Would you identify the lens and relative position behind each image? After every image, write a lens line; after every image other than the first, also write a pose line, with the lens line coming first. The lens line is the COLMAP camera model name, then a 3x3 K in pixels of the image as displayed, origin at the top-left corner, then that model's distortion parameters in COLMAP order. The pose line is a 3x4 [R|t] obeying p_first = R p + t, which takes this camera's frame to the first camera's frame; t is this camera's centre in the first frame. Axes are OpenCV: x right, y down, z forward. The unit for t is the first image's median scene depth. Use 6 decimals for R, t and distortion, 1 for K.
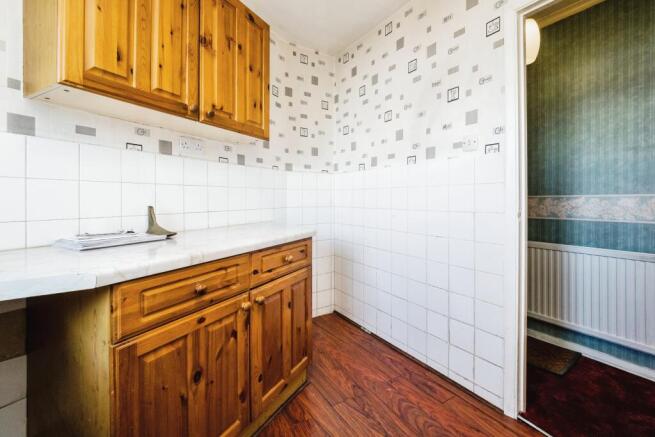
lens RADIAL K [[288.6, 0, 328.1], [0, 288.6, 195.7], [0, 0, 1]] dist [-0.016807, -0.000154]
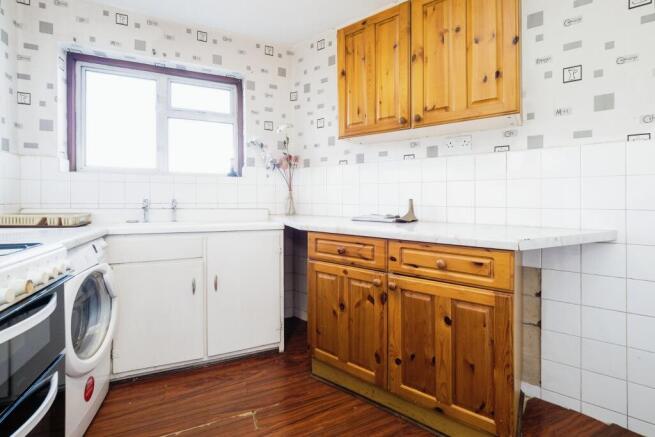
lens RADIAL K [[273.2, 0, 327.5], [0, 273.2, 196.4], [0, 0, 1]] dist [0.000632, 0.000001]
pose [[-0.159336, -0.000576, -0.987224, 0.803326], [0.006243, 0.999979, -0.001591, 0.027619], [0.987205, -0.006416, -0.159329, 0.910135]]
